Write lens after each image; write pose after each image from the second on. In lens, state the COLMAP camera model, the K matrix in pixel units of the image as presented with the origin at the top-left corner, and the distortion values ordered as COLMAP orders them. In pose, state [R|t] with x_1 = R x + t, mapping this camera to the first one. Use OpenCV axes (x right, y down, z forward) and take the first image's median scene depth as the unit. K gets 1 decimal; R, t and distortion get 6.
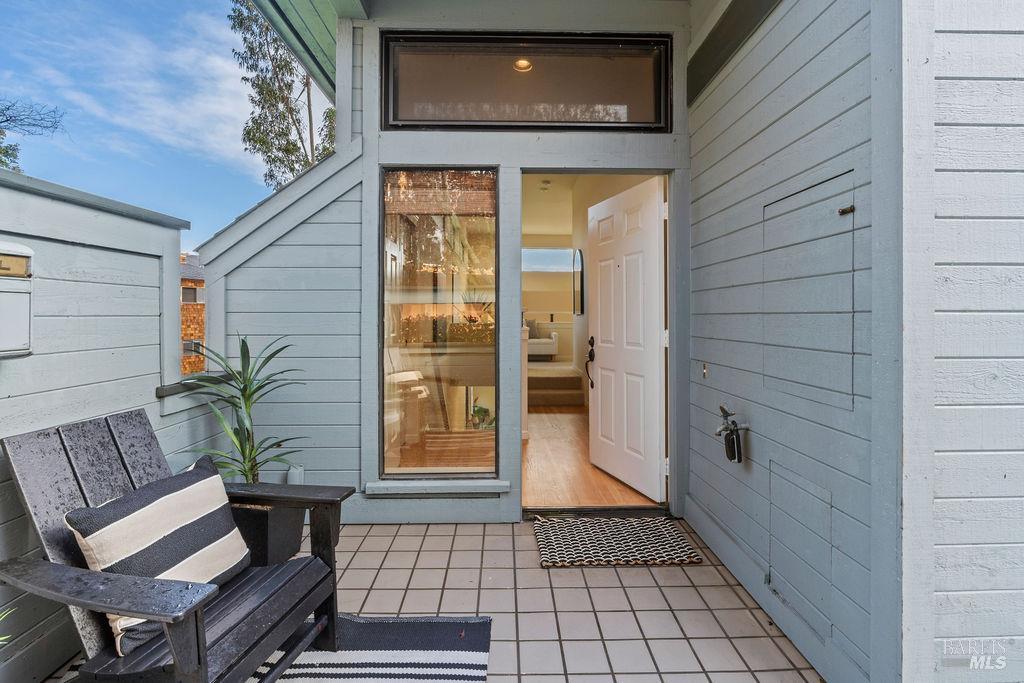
lens RADIAL K [[469.7, 0, 512.4], [0, 469.7, 323.7], [0, 0, 1]] dist [0.001216, 0.000472]
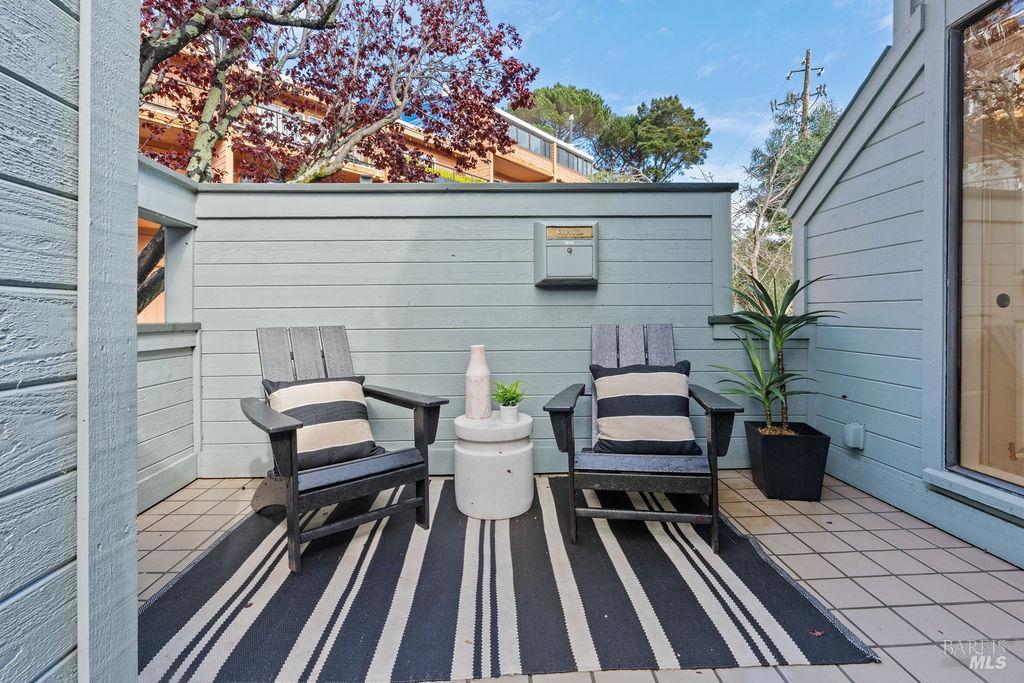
lens RADIAL K [[463.5, 0, 513.5], [0, 463.5, 314.4], [0, 0, 1]] dist [-0.000478, -0.000030]
pose [[0.025534, 0.006050, -0.999656, 0.505261], [-0.011889, 0.999913, 0.005748, 0.124353], [0.999603, 0.011738, 0.025604, 0.400293]]
